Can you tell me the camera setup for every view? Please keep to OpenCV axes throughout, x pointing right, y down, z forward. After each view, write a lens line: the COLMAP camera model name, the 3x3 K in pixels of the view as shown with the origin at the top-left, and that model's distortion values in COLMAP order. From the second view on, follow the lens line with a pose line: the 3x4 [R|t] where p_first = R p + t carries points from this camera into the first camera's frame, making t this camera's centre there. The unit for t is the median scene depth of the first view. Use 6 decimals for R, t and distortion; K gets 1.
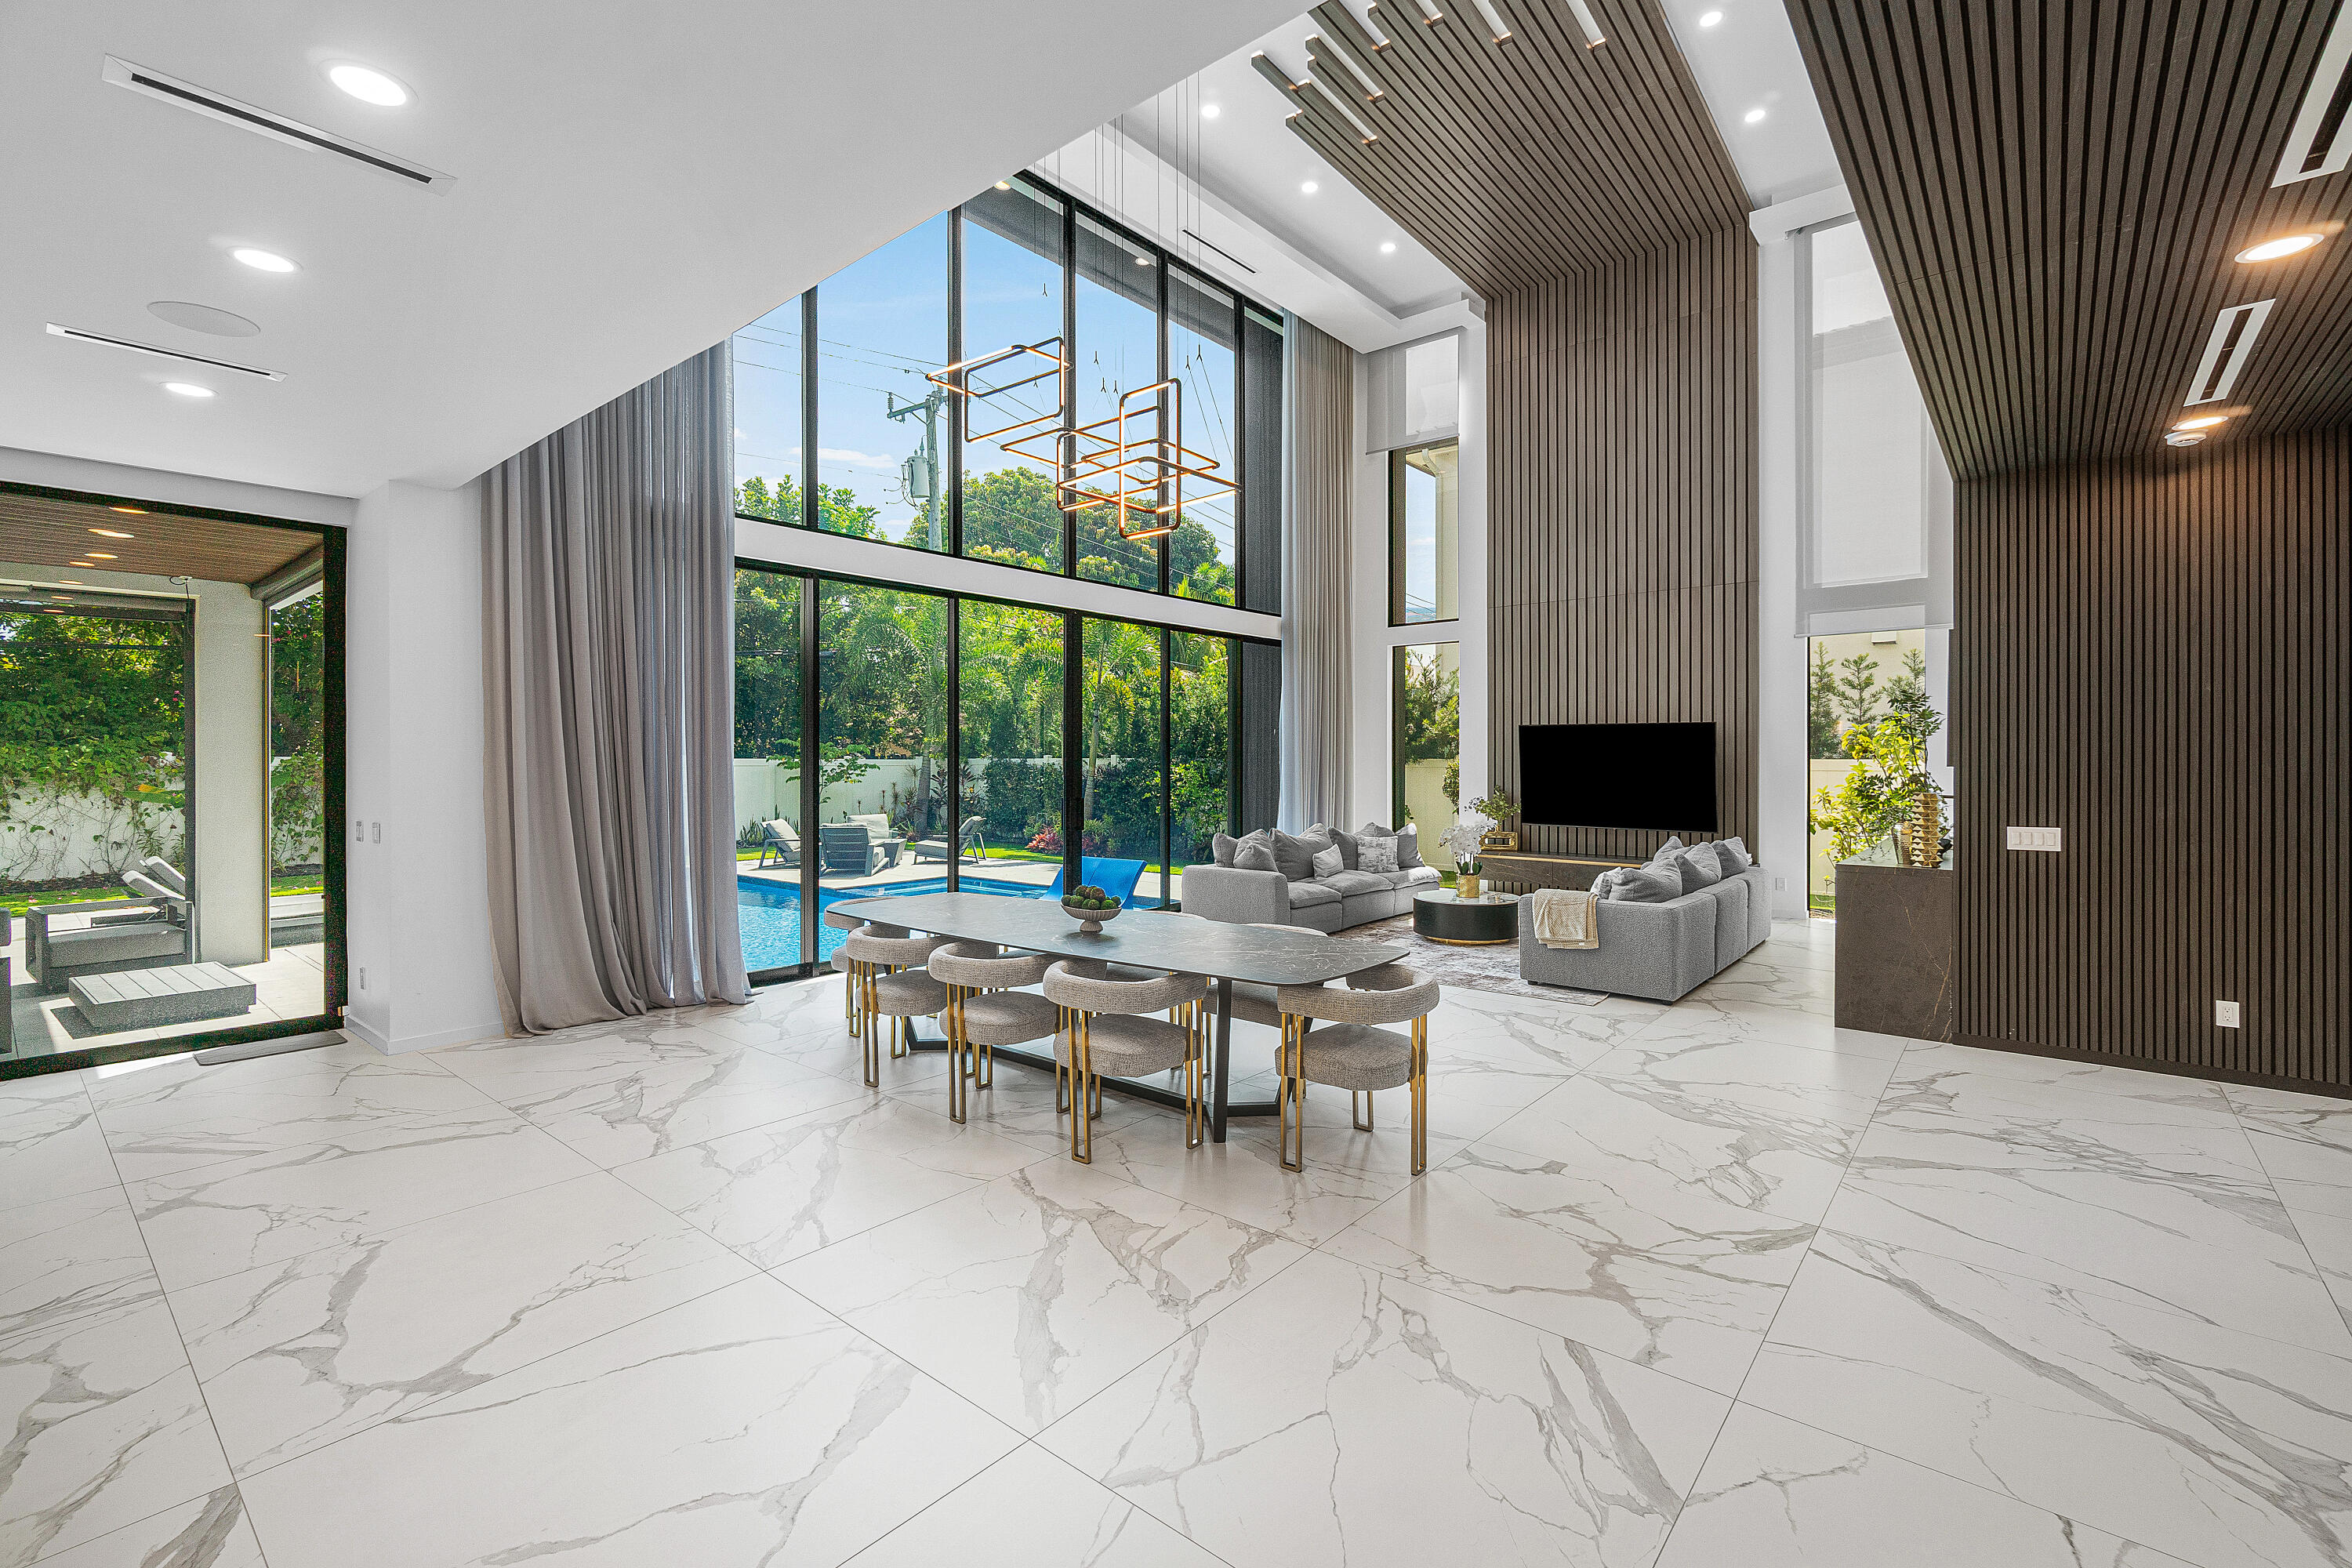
lens RADIAL K [[1030.4, 0, 1185.3], [0, 1030.4, 791.5], [0, 0, 1]] dist [-0.006071, 0.000382]
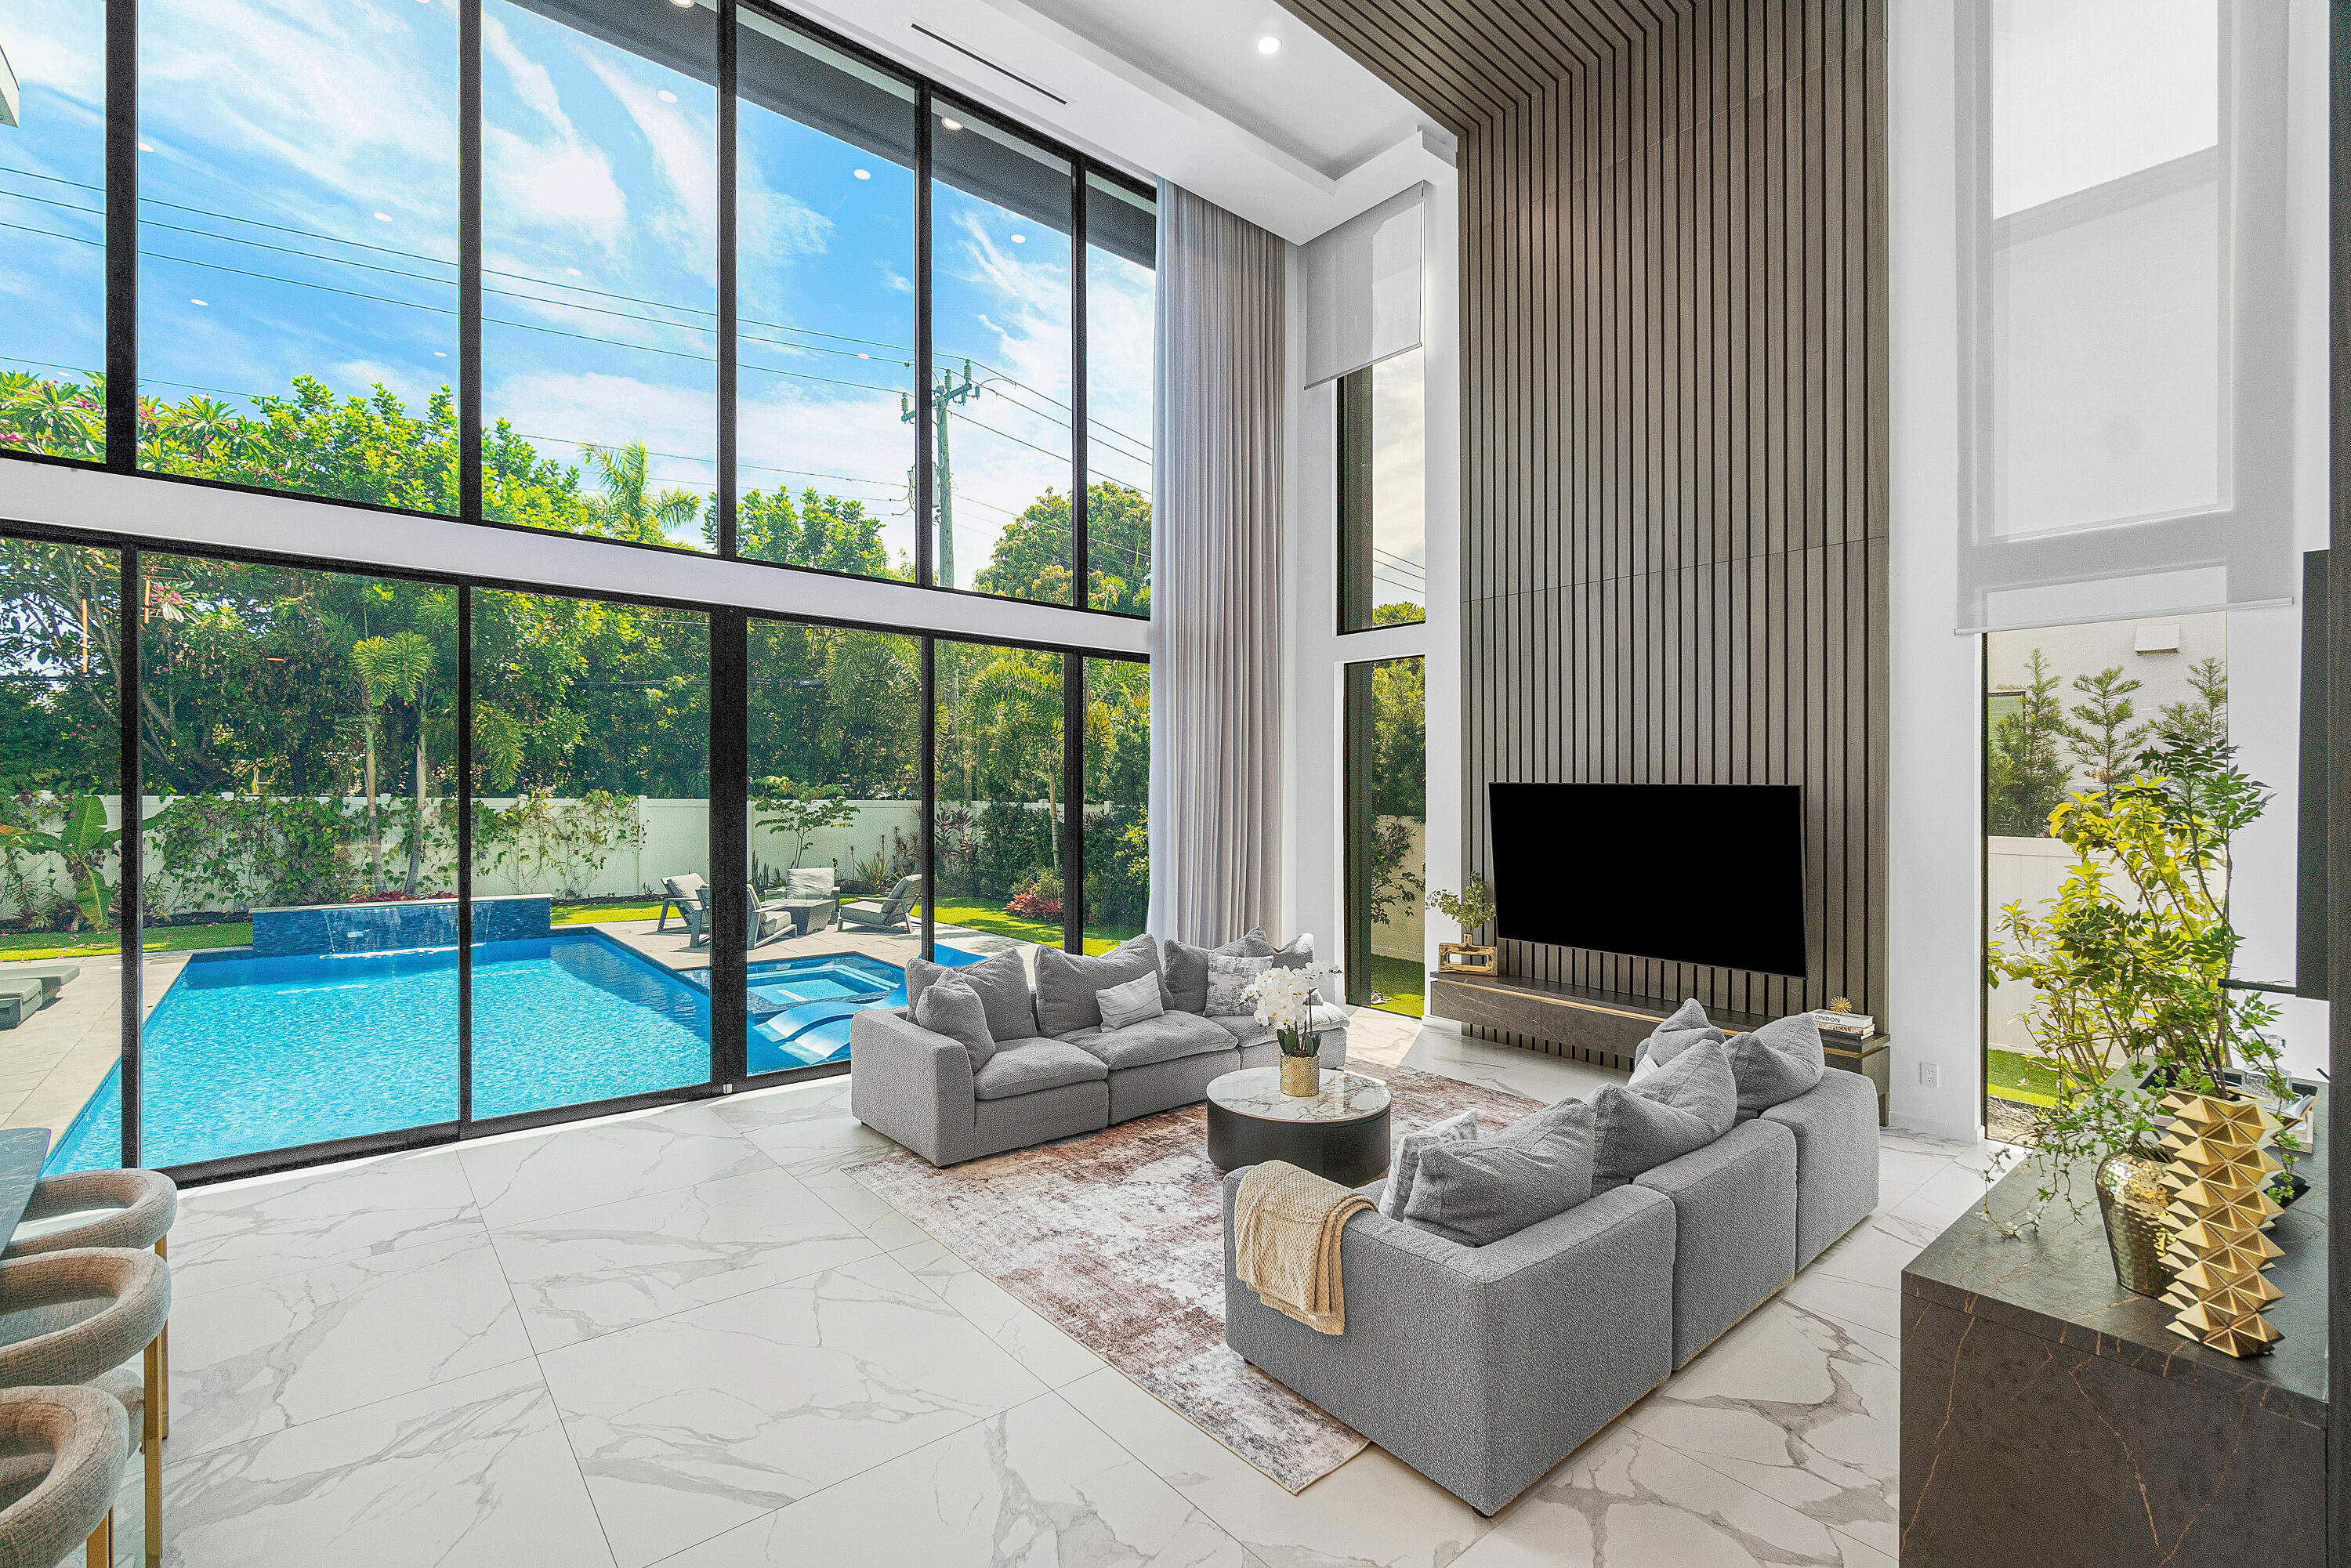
lens RADIAL K [[1029.7, 0, 1186.8], [0, 1029.7, 804.2], [0, 0, 1]] dist [-0.006550, -0.000175]
pose [[0.985098, 0.013576, -0.171457, 0.249536], [-0.016449, 0.999747, -0.015351, -0.038037], [0.171205, 0.017943, 0.985072, 0.343456]]
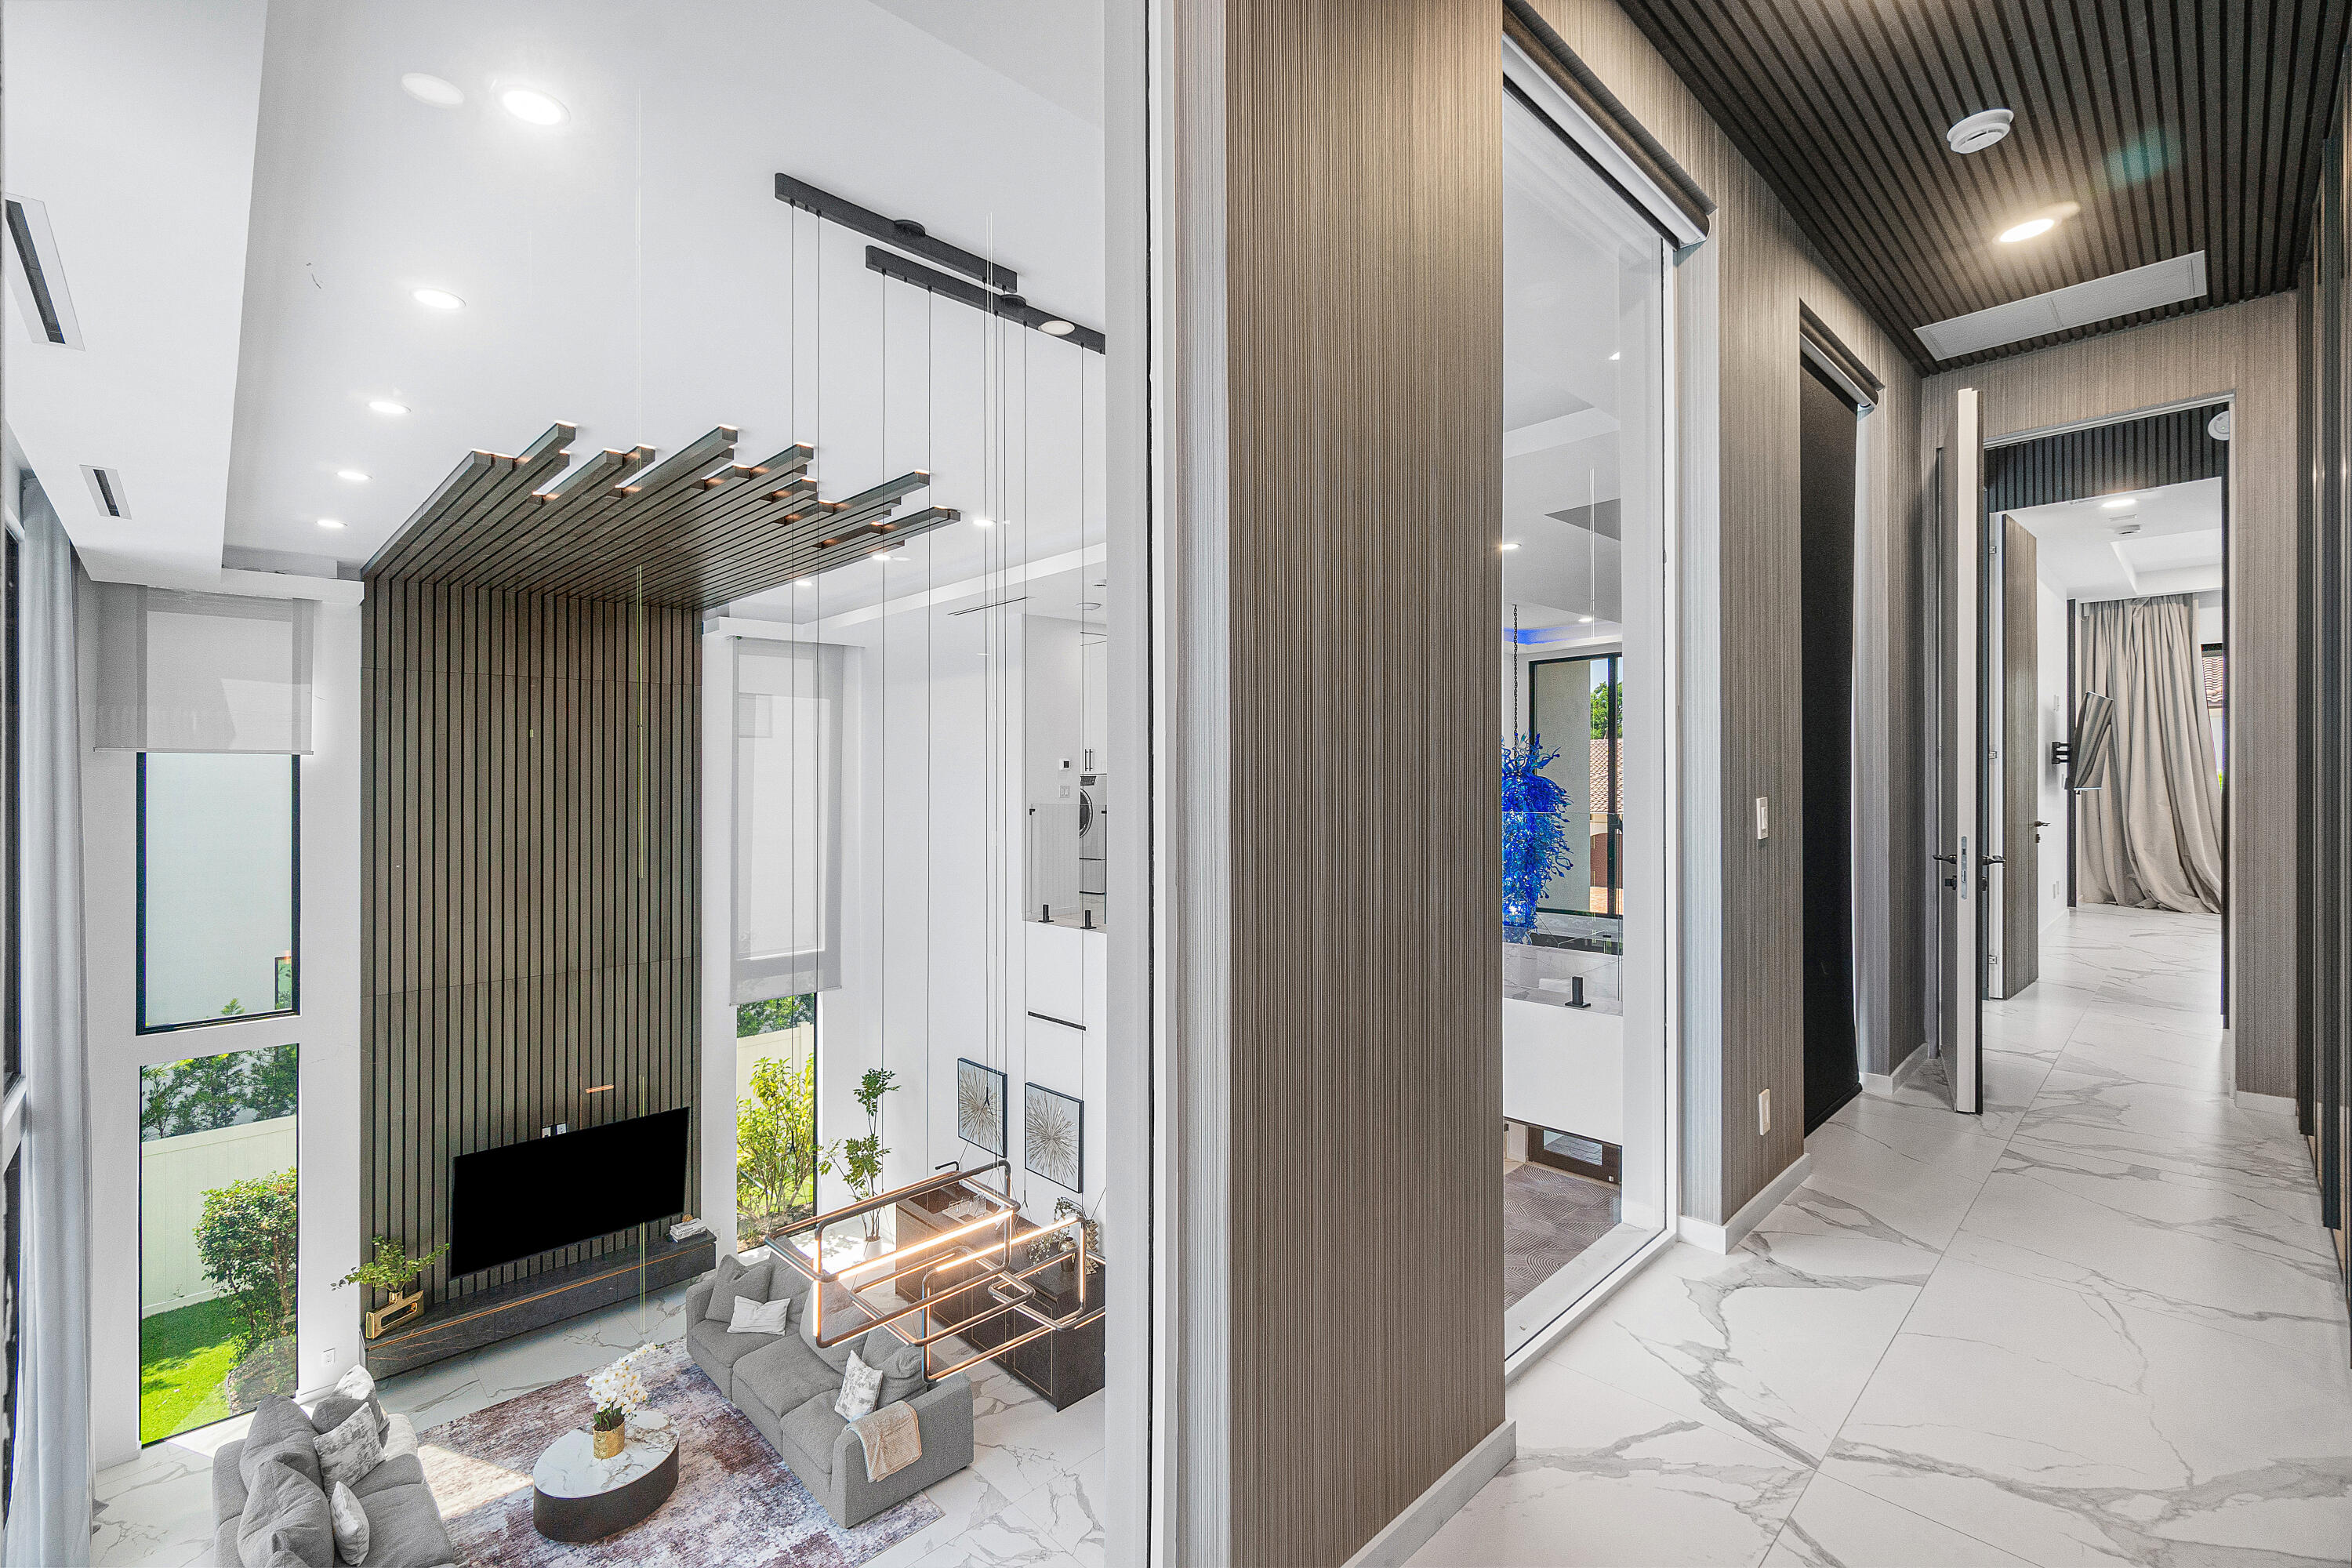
lens RADIAL K [[1030.4, 0, 1185.3], [0, 1030.4, 791.5], [0, 0, 1]] dist [-0.006071, 0.000382]
pose [[0.094494, -0.000440, 0.995525, -0.386051], [0.022786, 0.999739, -0.001721, -0.322423], [-0.995265, 0.022847, 0.094480, 0.373594]]
